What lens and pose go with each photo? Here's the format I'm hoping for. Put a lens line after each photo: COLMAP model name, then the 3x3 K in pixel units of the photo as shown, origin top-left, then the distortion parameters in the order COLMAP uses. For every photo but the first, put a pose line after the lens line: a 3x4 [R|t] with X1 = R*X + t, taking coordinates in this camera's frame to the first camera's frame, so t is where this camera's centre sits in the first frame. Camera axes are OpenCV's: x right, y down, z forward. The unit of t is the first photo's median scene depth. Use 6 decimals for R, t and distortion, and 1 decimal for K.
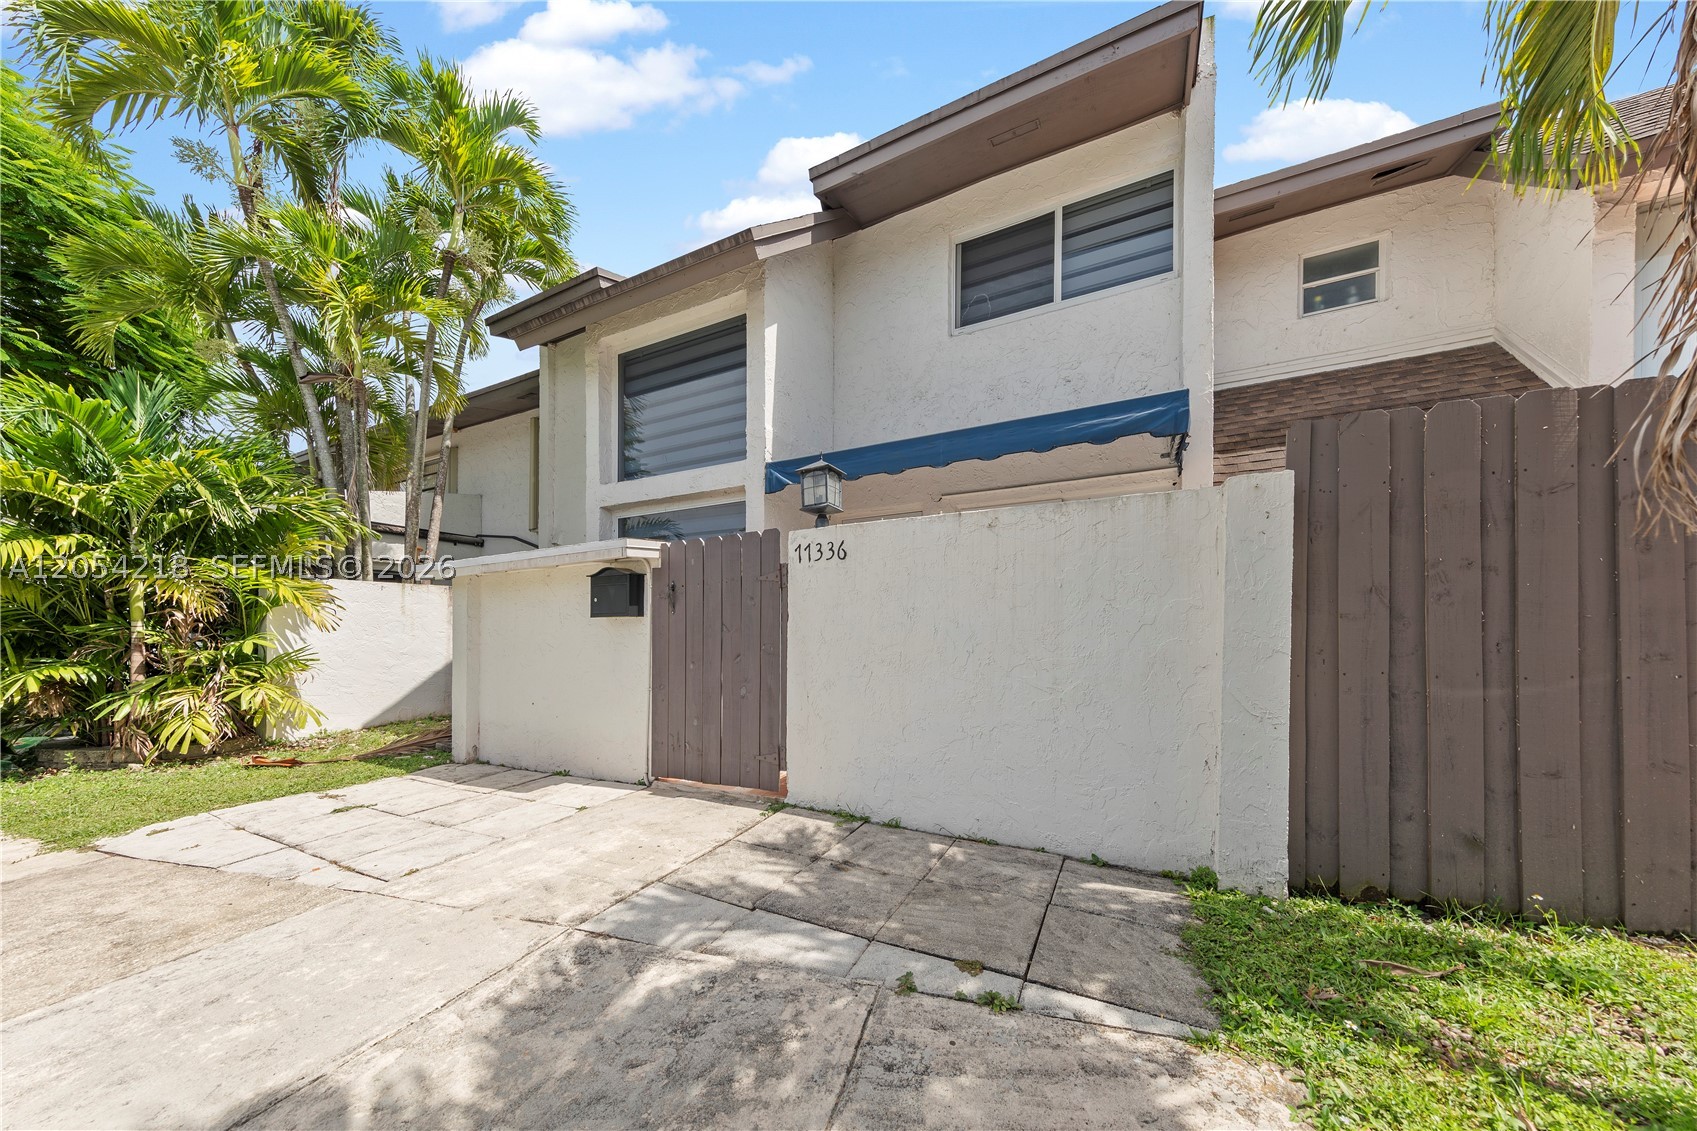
lens RADIAL K [[577.9, 0, 851.0], [0, 577.9, 635.6], [0, 0, 1]] dist [0.006504, 0.000031]
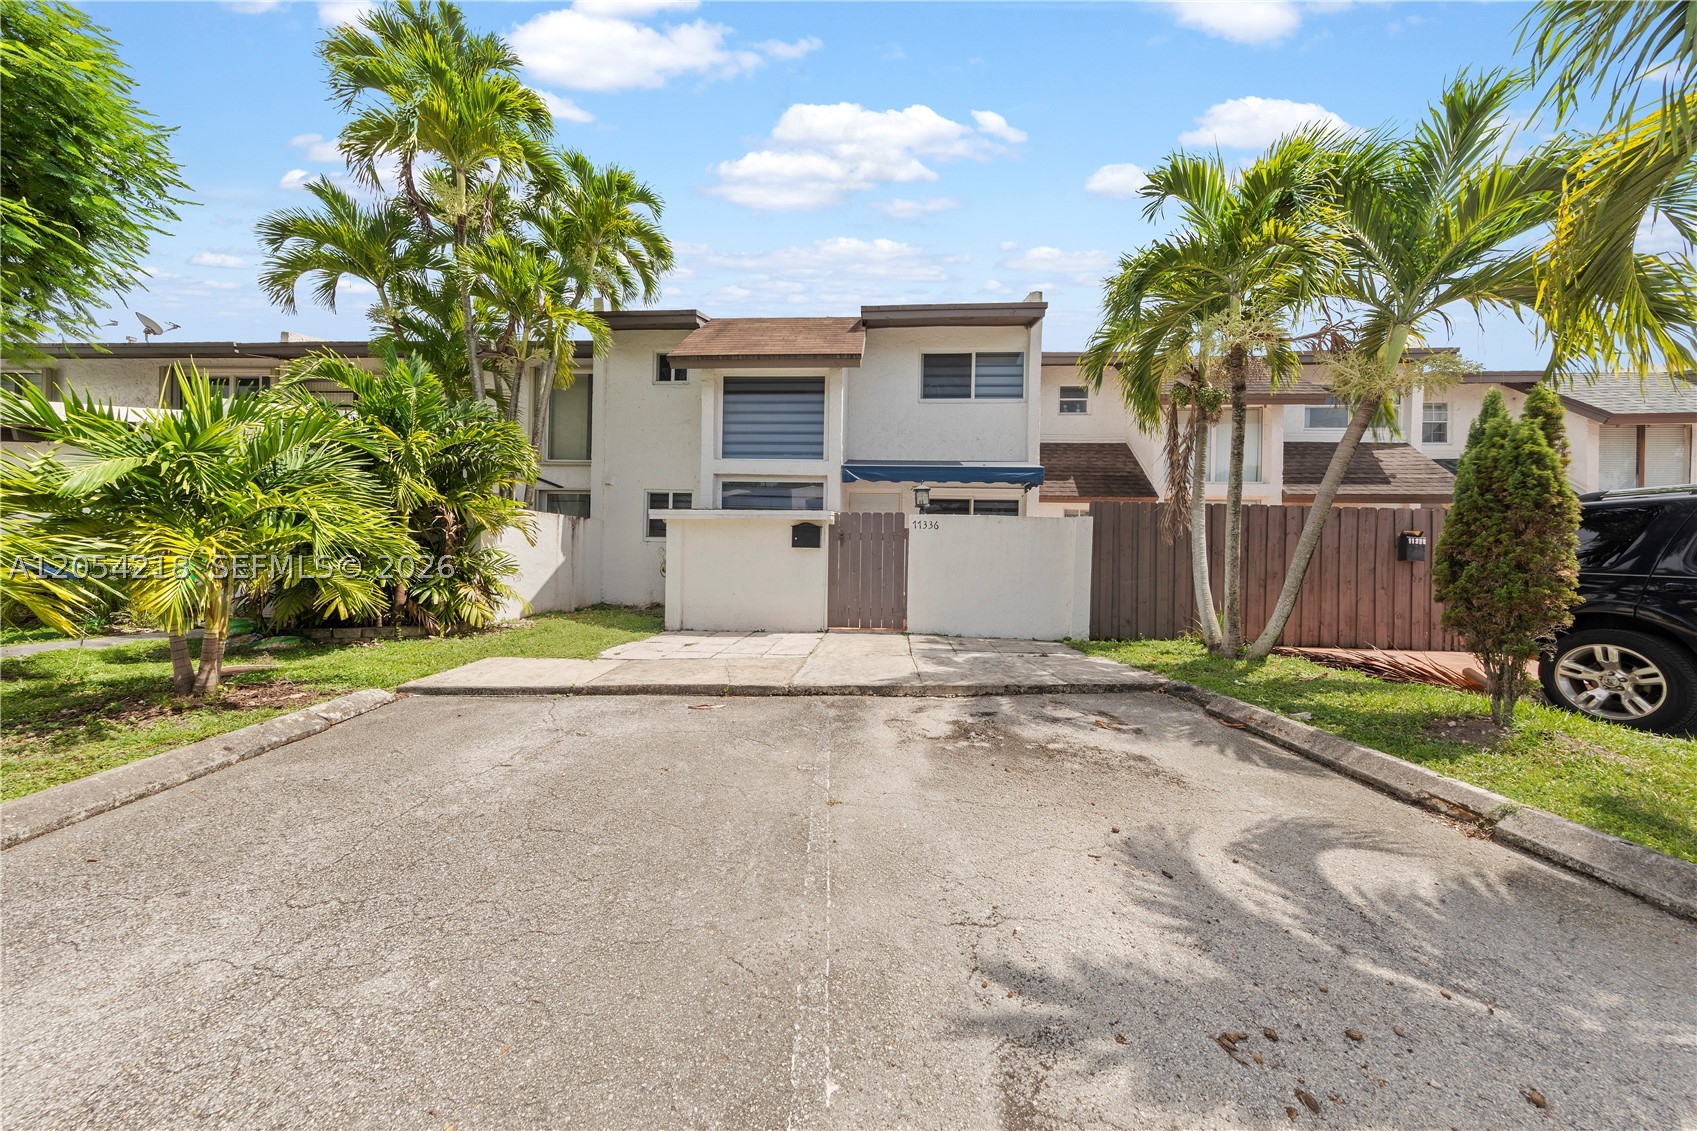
lens RADIAL K [[558.7, 0, 848.5], [0, 558.7, 565.5], [0, 0, 1]] dist [0.000297, 0.000006]
pose [[0.916313, 0.025176, 0.399671, -0.854447], [-0.028593, 0.999588, 0.002588, 0.015882], [-0.399441, -0.013799, 0.916655, -0.660887]]
